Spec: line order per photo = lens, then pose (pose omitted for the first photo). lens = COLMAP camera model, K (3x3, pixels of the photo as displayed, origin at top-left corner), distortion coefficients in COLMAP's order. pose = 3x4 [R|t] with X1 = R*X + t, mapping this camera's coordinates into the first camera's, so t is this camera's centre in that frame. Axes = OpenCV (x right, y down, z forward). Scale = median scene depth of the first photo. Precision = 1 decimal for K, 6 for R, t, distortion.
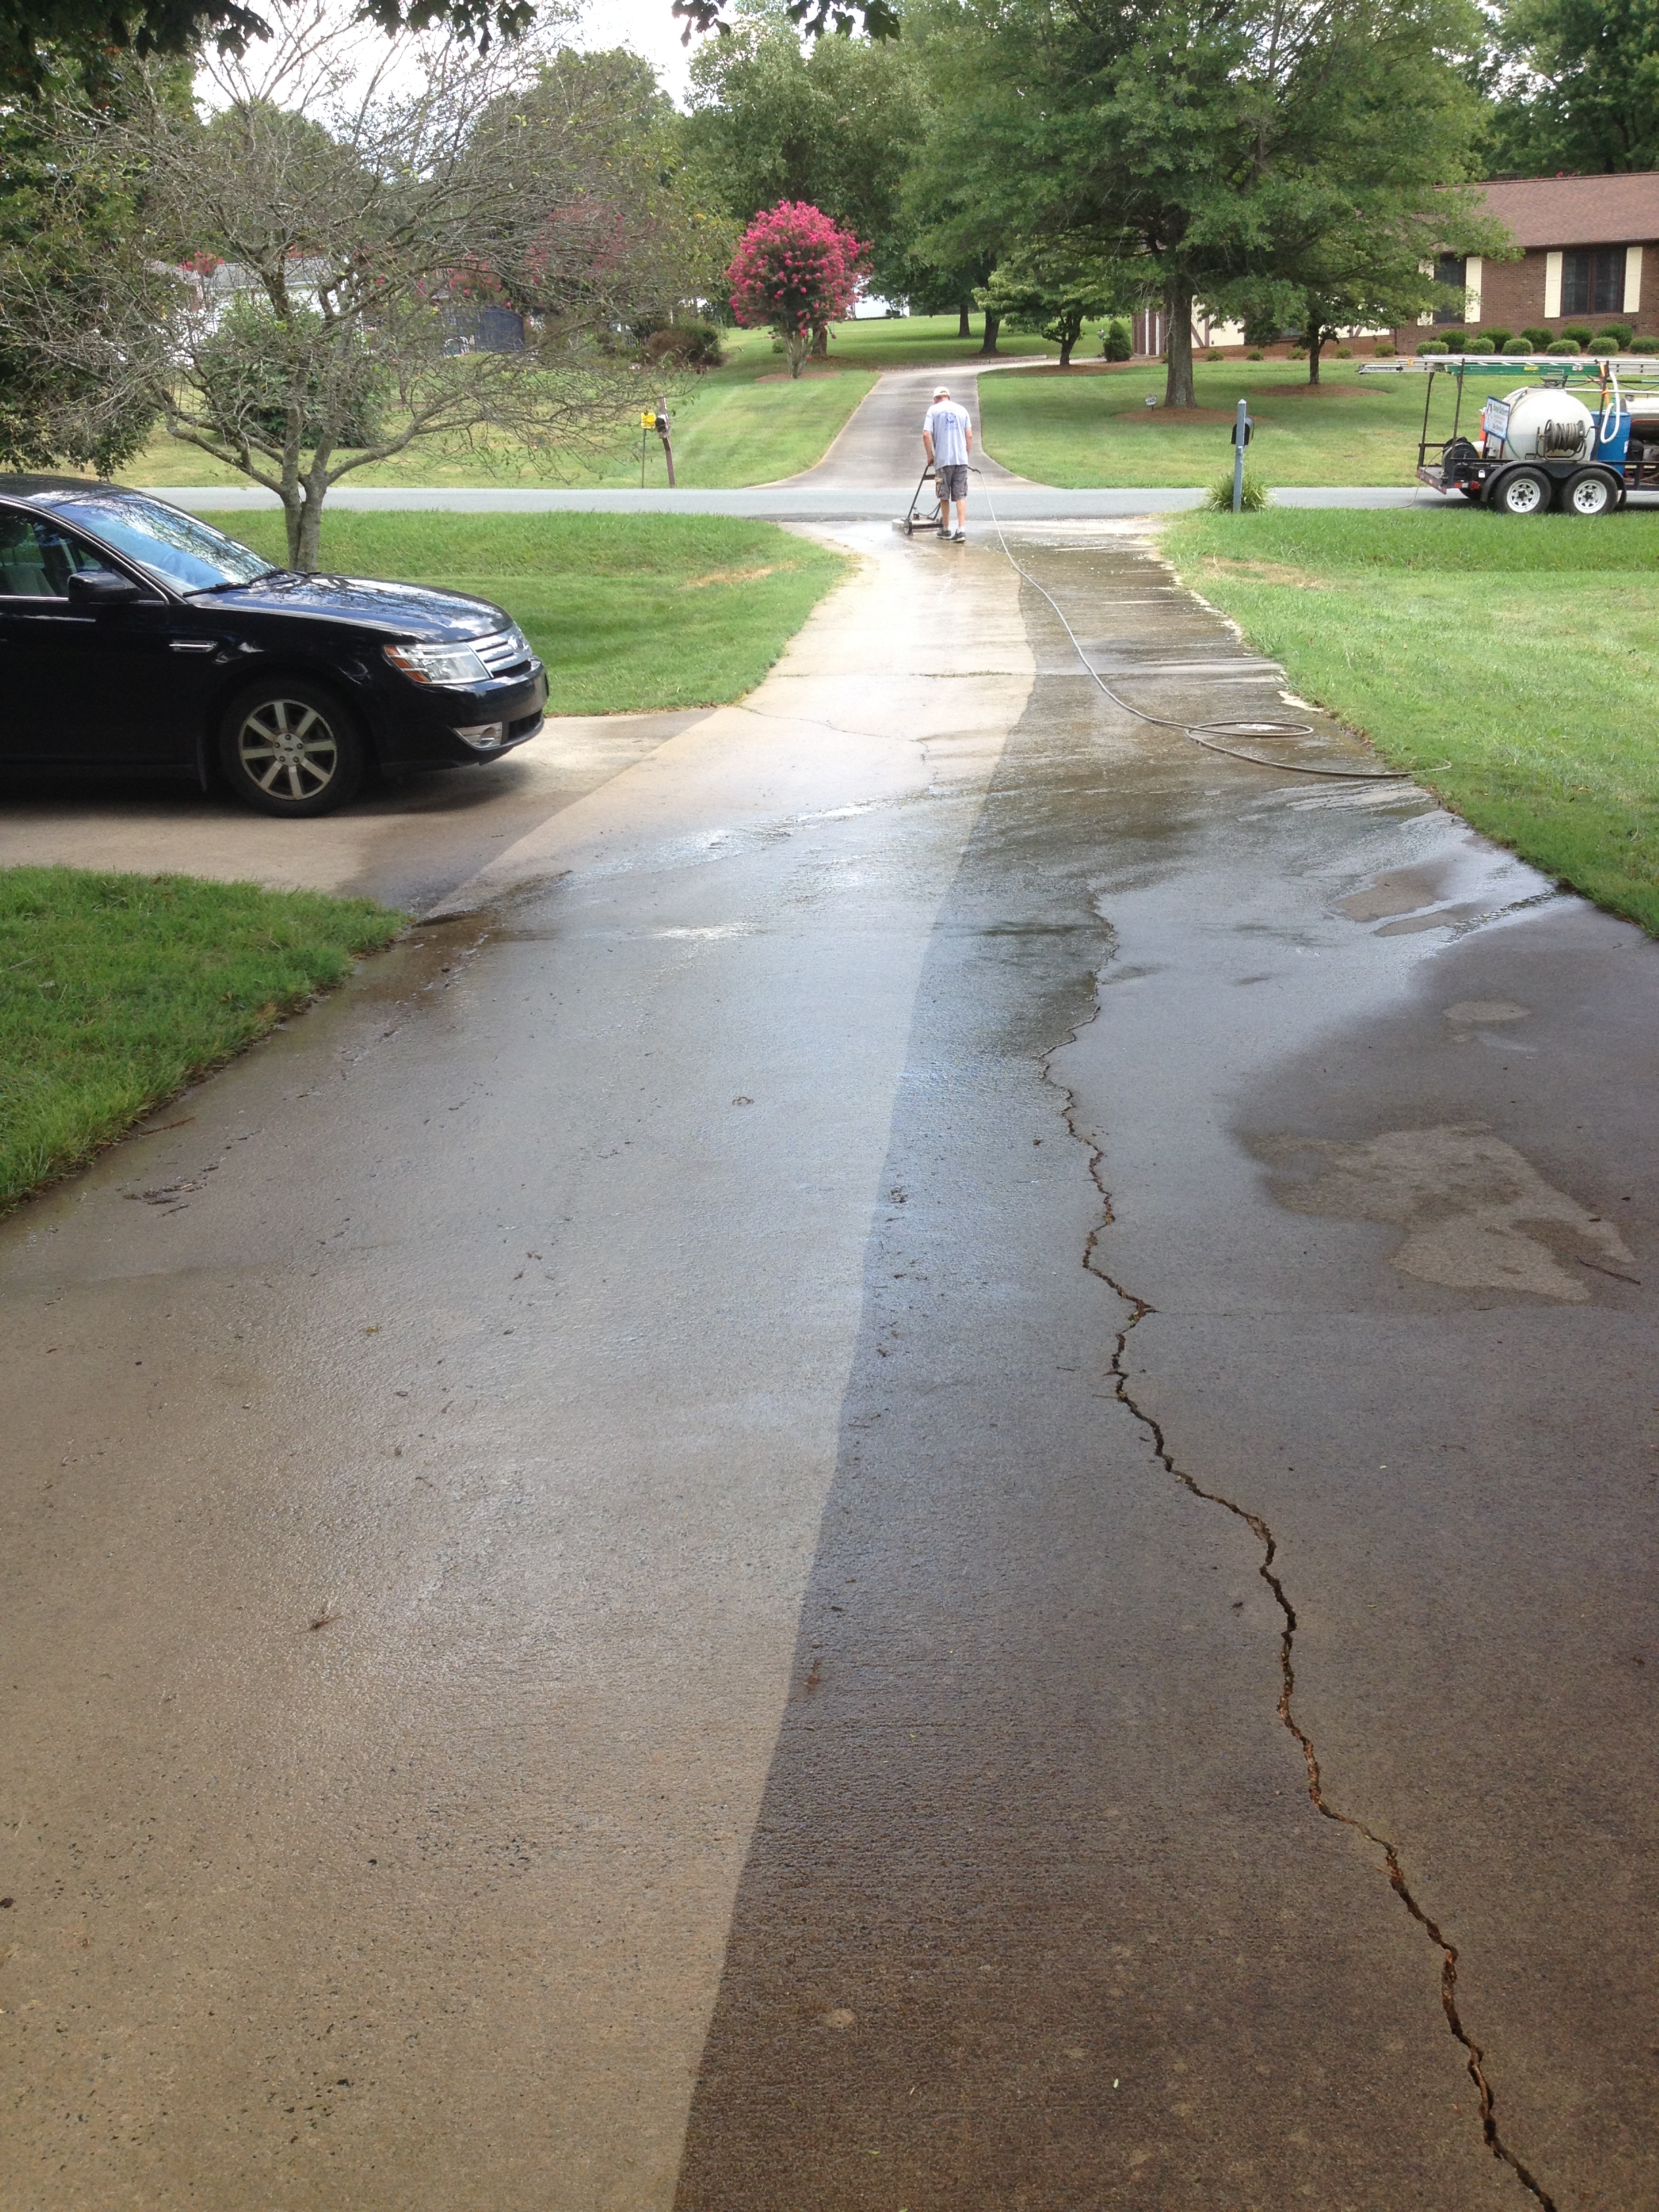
lens RADIAL K [[2225.2, 0, 804.5], [0, 2225.2, 1110.8], [0, 0, 1]] dist [0.308100, -0.793471]
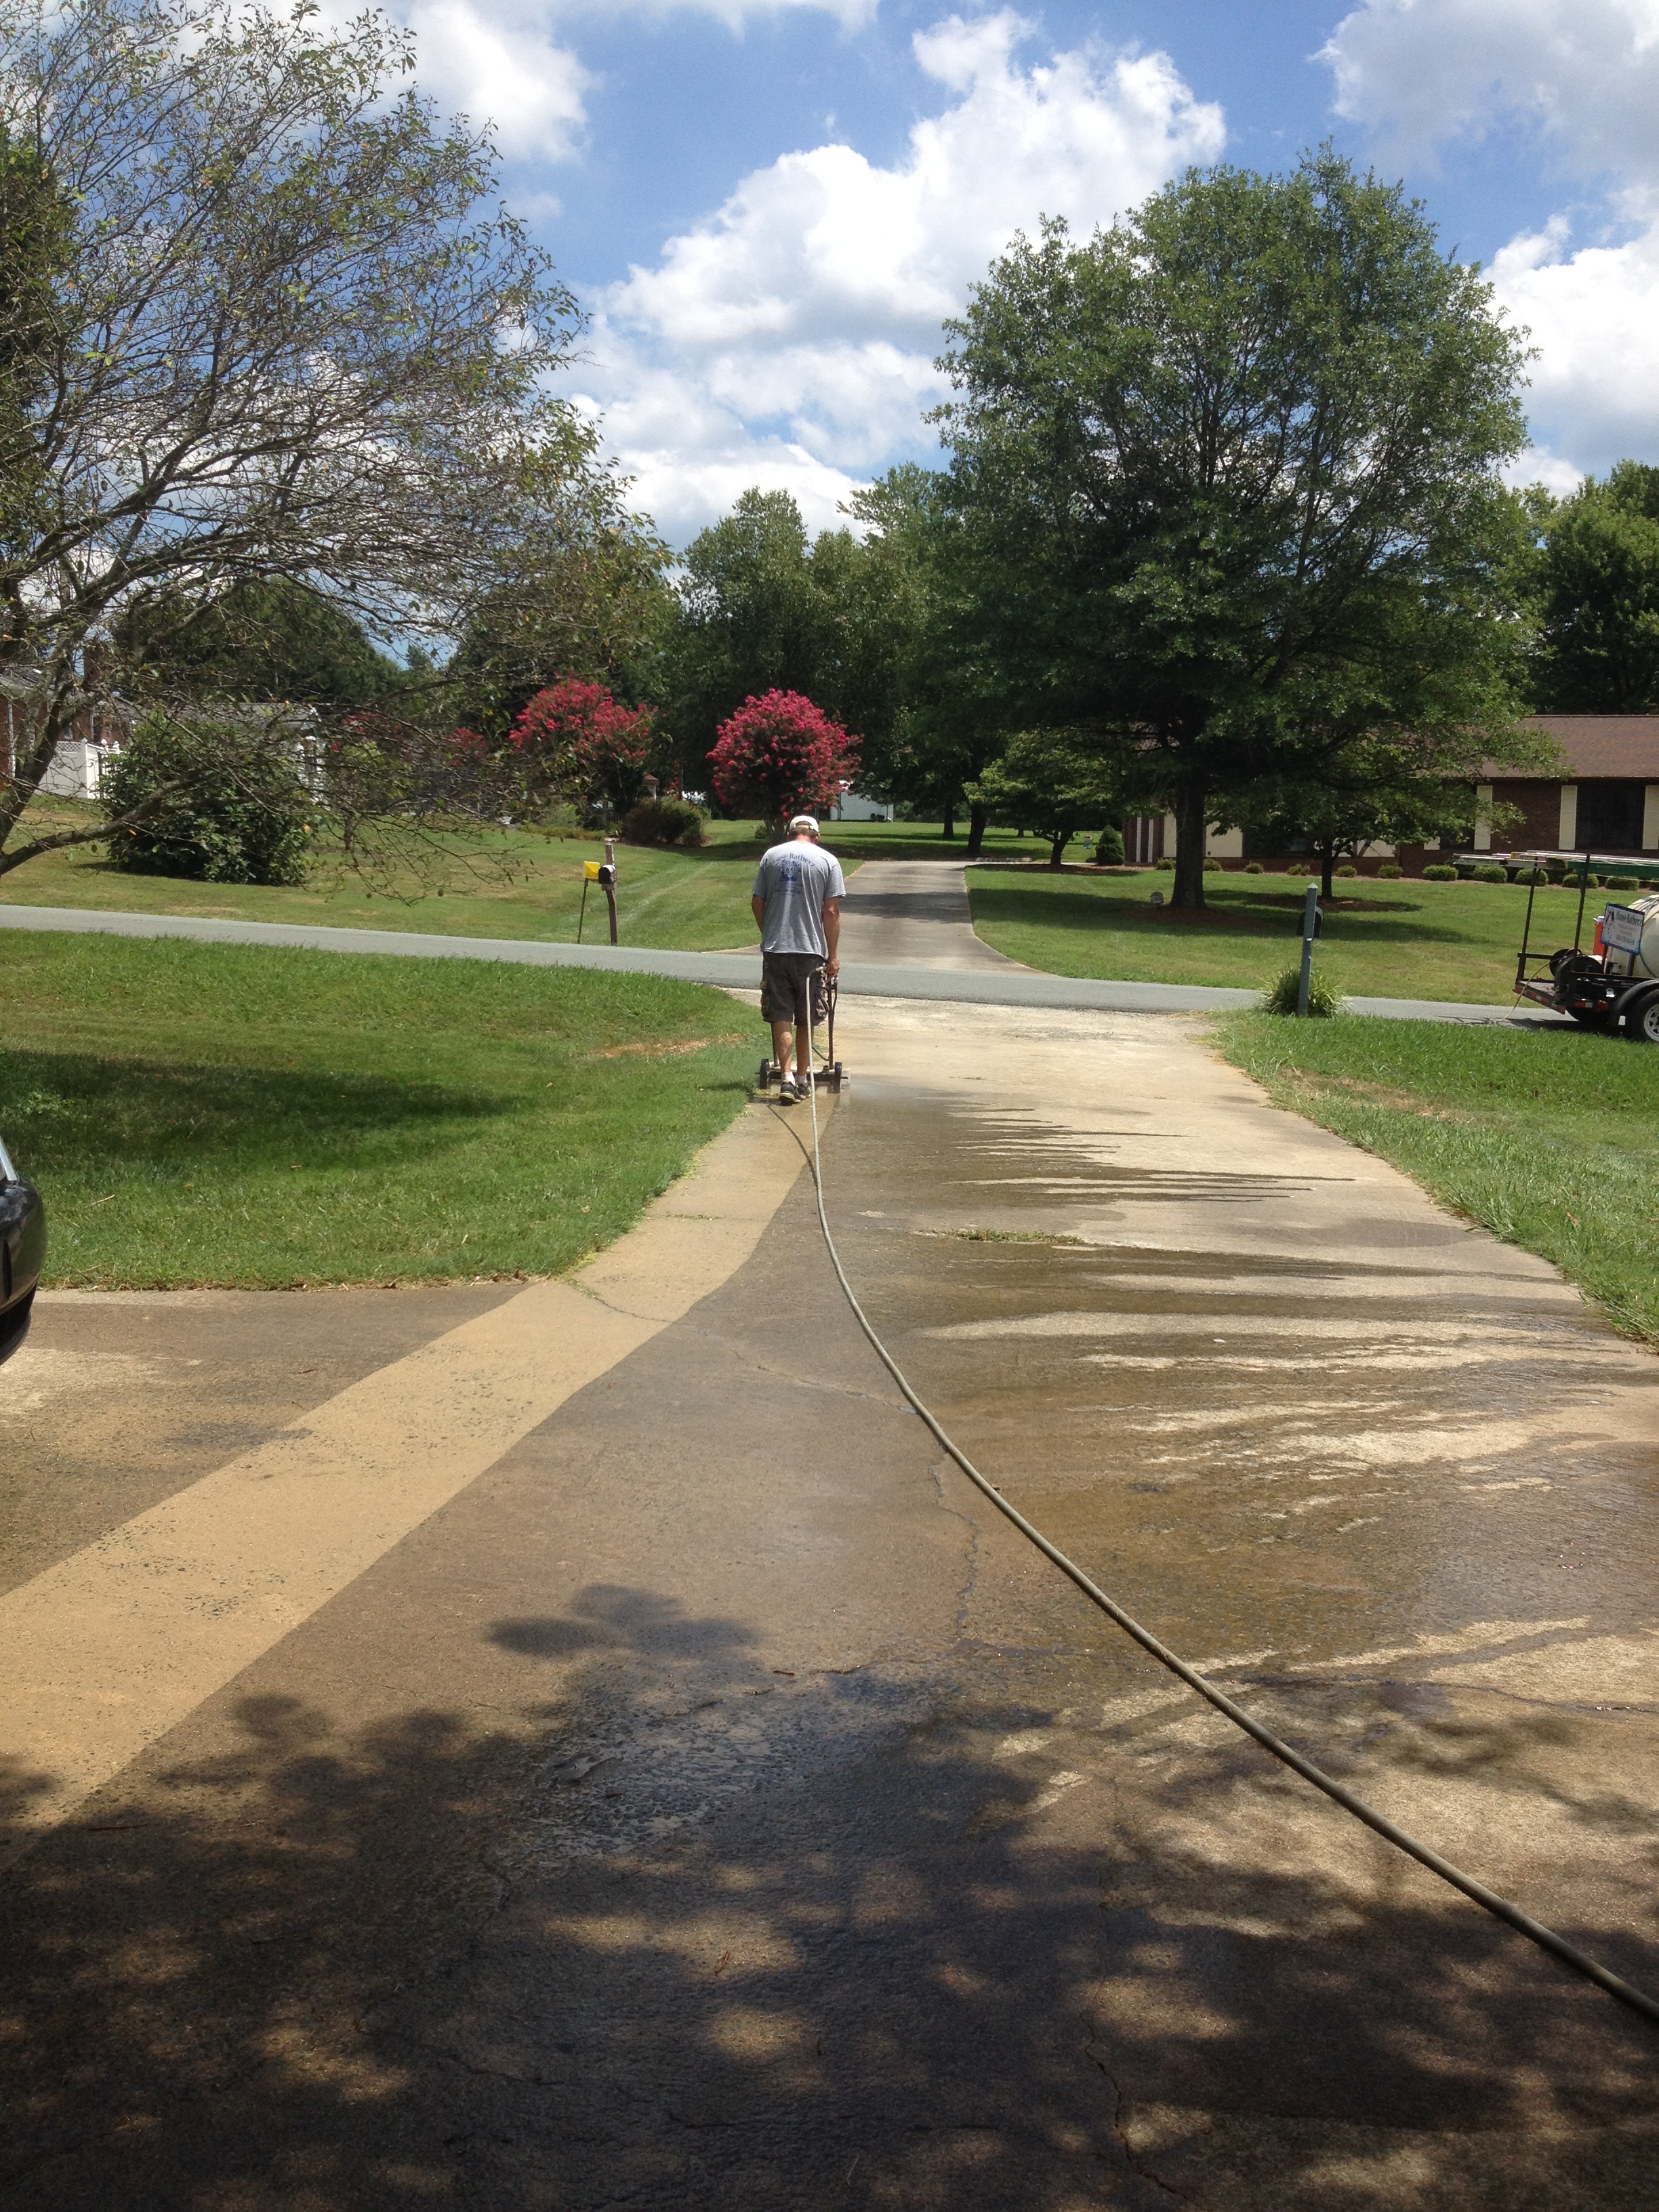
lens RADIAL K [[2225.2, 0, 804.5], [0, 2225.2, 1110.8], [0, 0, 1]] dist [0.308100, -0.793471]
pose [[0.997766, 0.065488, 0.013221, 0.004931], [-0.061338, 0.976377, -0.207186, -0.036599], [-0.026477, 0.205912, 0.978212, 0.155409]]
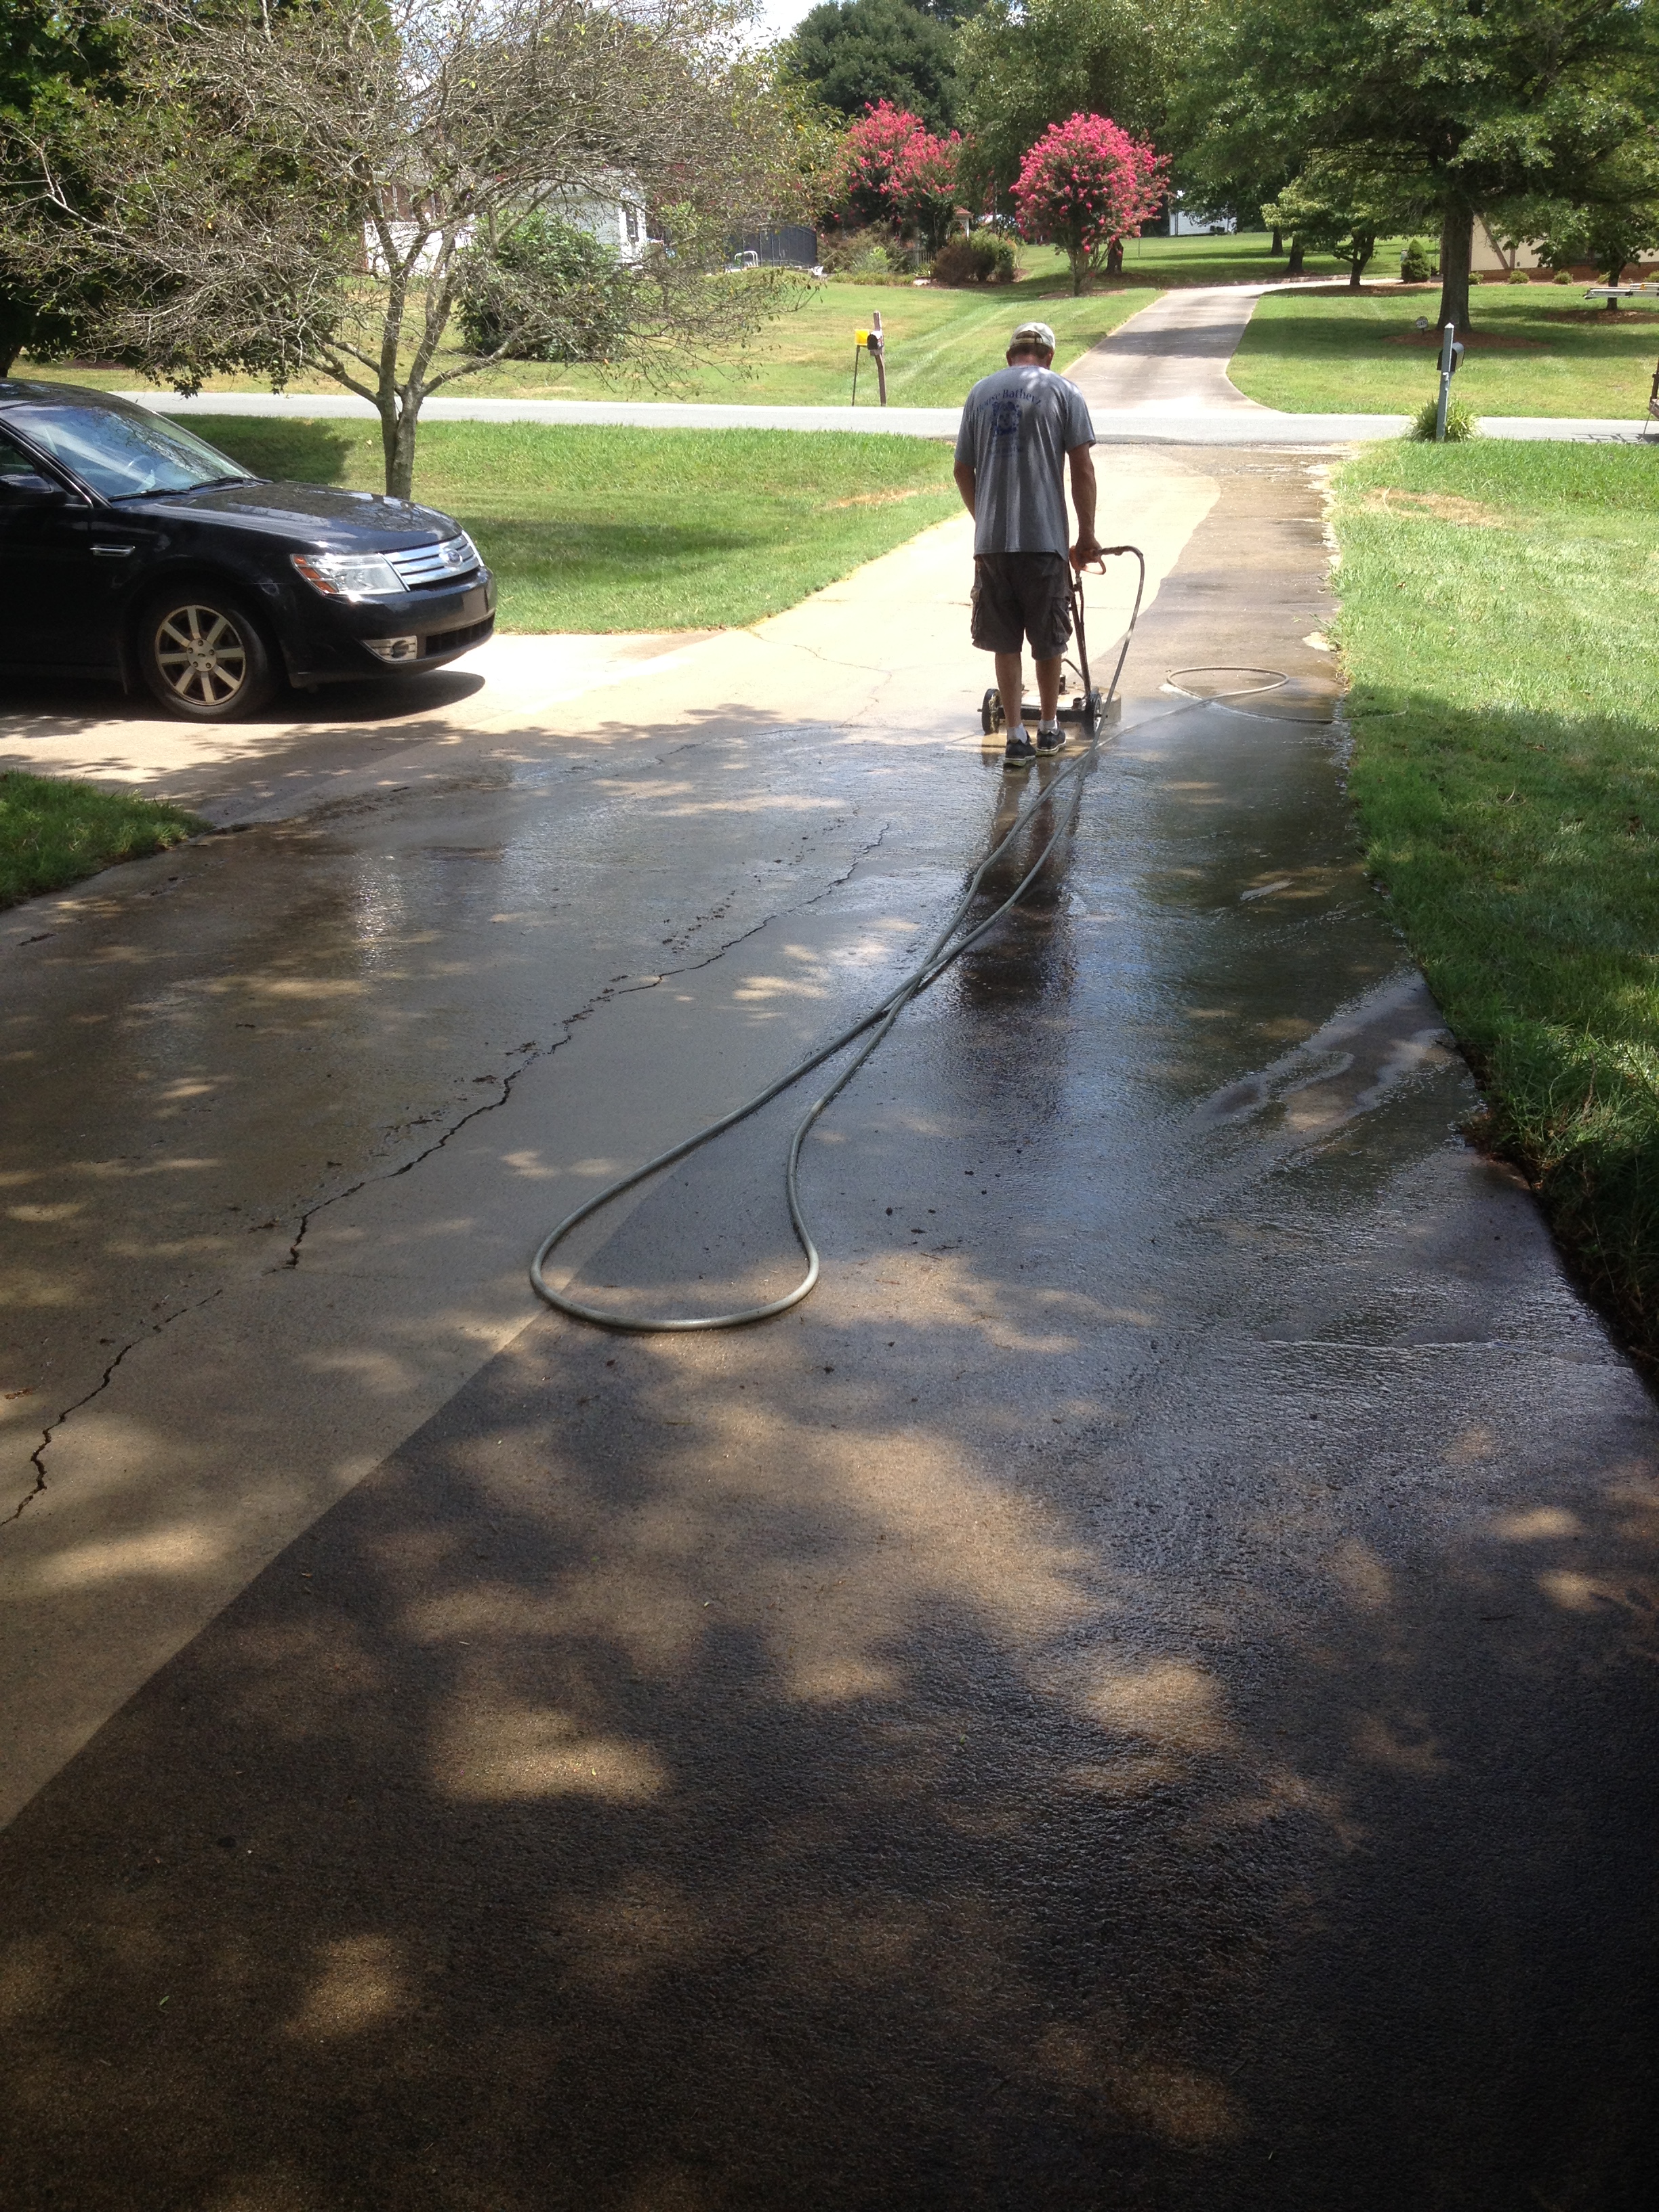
lens RADIAL K [[2245.5, 0, 829.5], [0, 2245.5, 1106.0], [0, 0, 1]] dist [0.172063, -0.303996]
pose [[0.991225, 0.057374, -0.119087, 0.043834], [-0.053758, 0.997997, 0.033357, -0.001857], [0.120762, -0.026663, 0.992323, 0.004459]]
